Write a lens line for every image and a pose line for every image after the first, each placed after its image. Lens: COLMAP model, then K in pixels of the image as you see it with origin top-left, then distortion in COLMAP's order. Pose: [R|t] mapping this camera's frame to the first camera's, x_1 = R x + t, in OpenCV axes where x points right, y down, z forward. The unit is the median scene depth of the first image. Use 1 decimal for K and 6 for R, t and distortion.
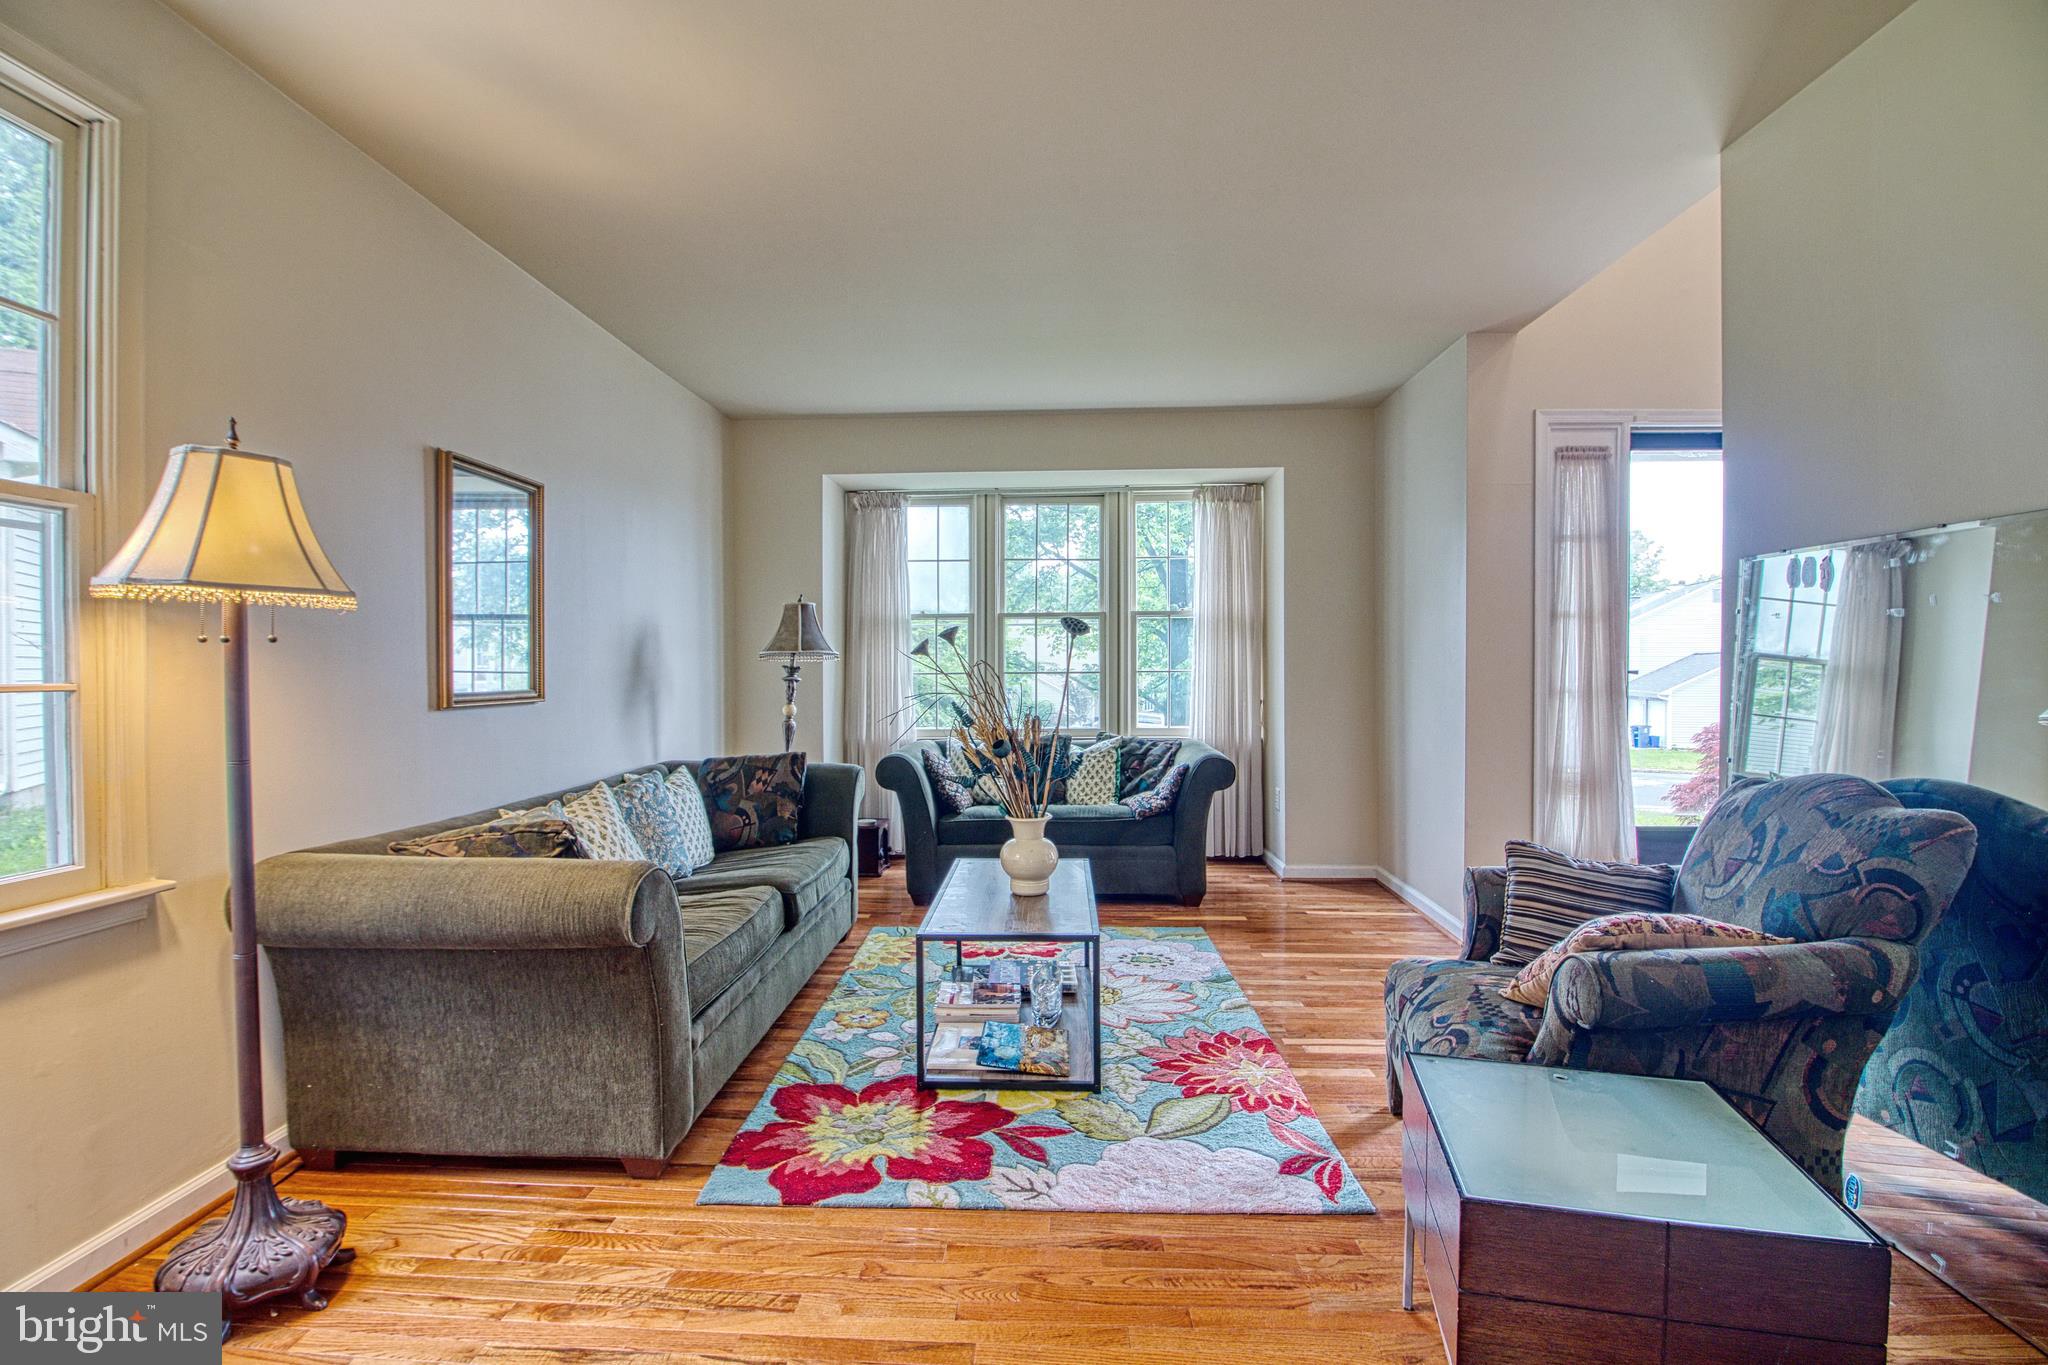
lens RADIAL K [[947.1, 0, 1015.9], [0, 947.1, 670.4], [0, 0, 1]] dist [0.000741, -0.013093]
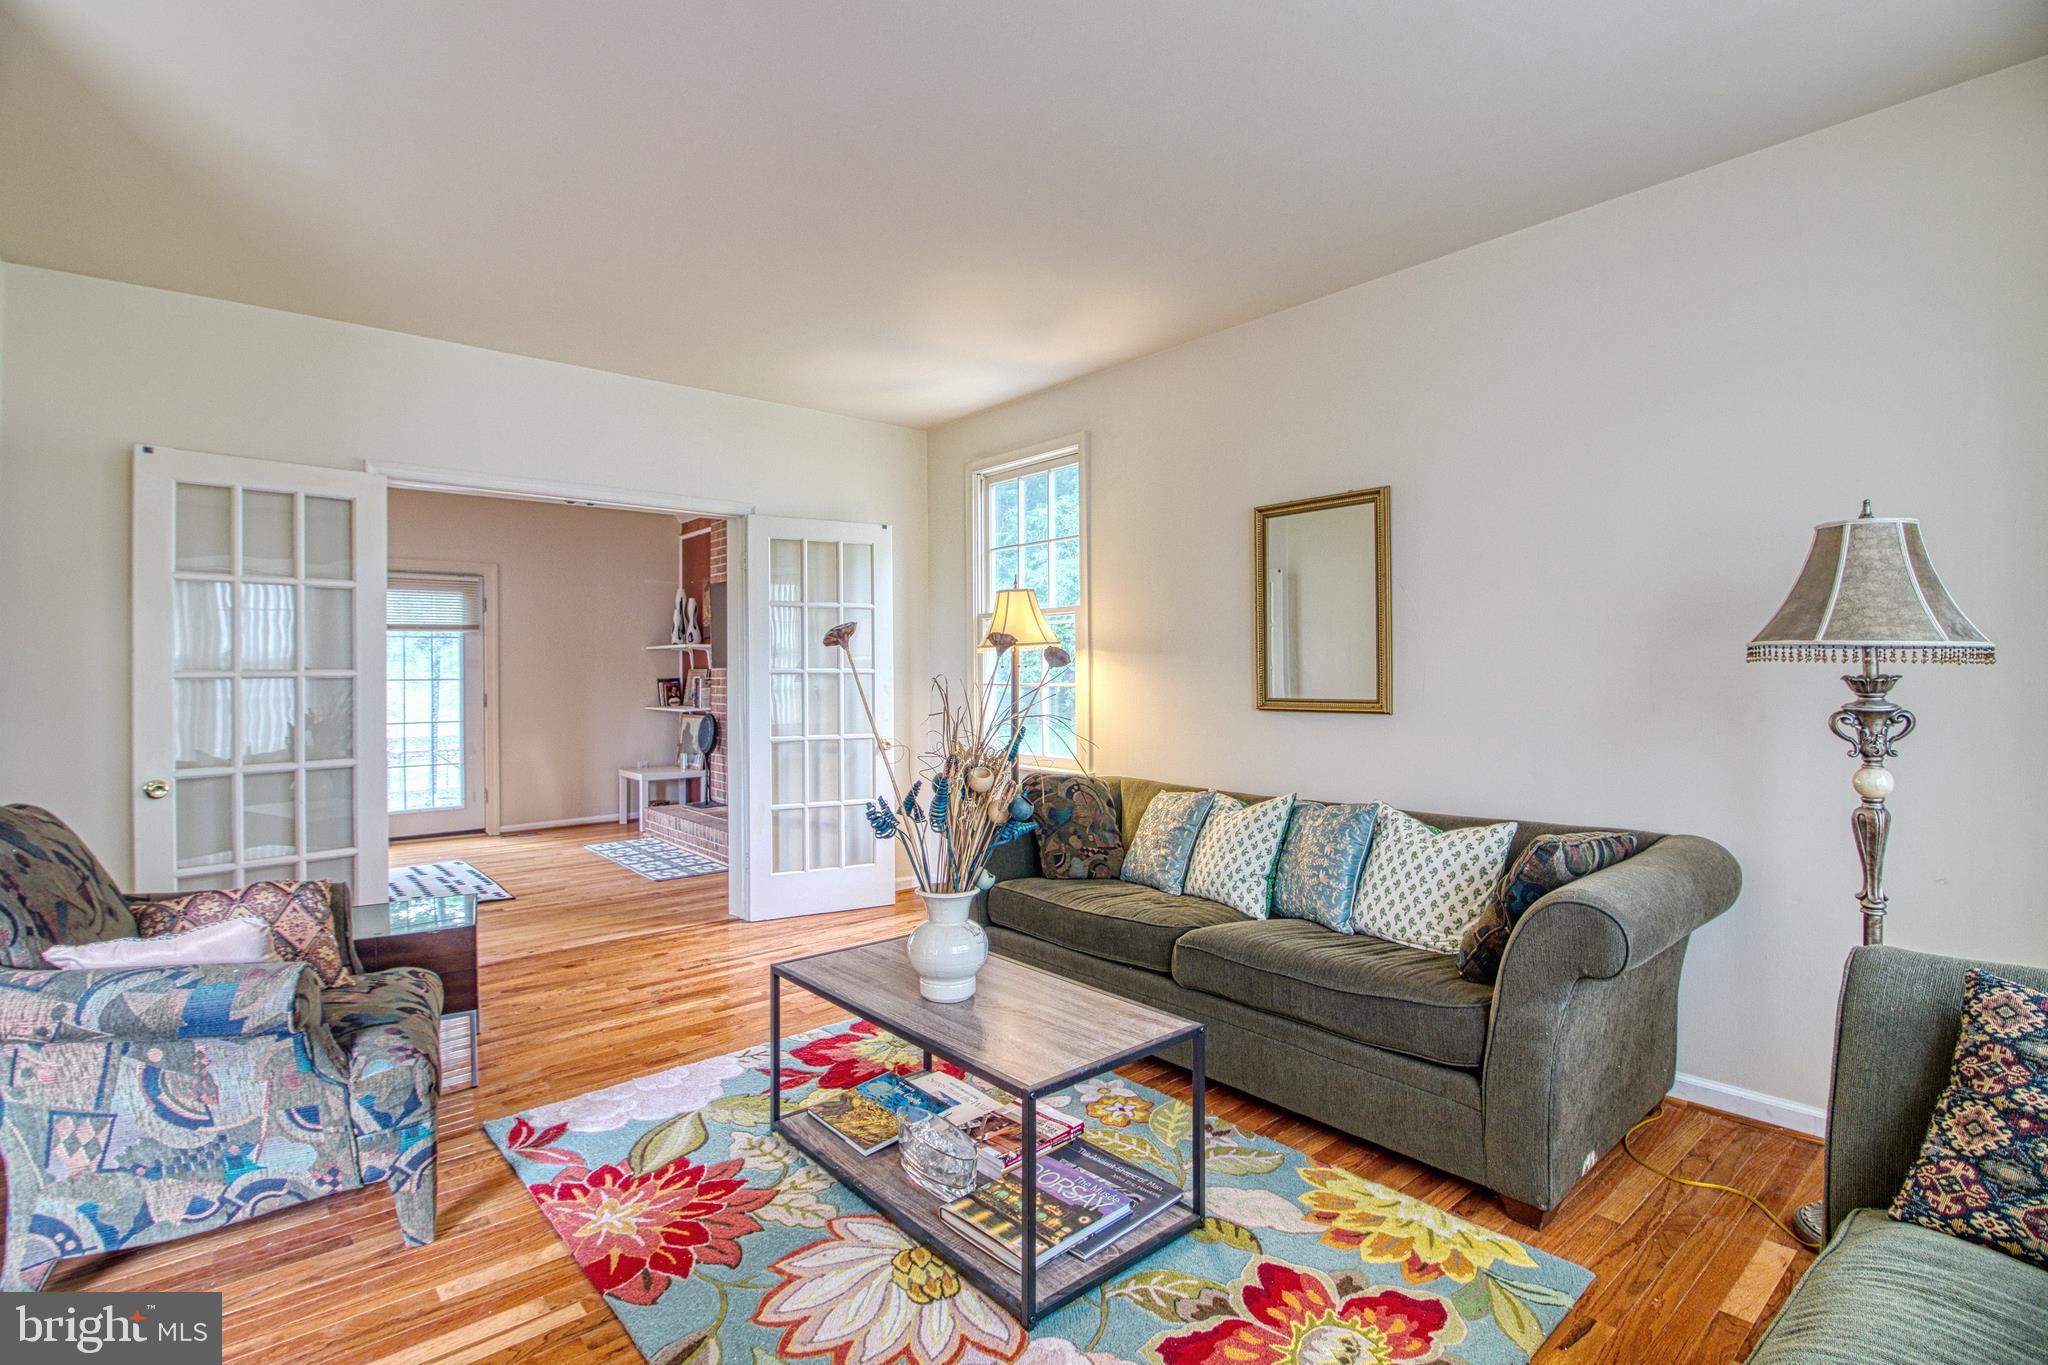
lens RADIAL K [[947.1, 0, 1015.9], [0, 947.1, 670.4], [0, 0, 1]] dist [0.000741, -0.013093]
pose [[-0.725678, 0.007267, -0.687997, 0.562896], [0.006012, 0.999973, 0.004221, -0.021350], [0.688009, -0.001073, -0.725702, 1.859132]]
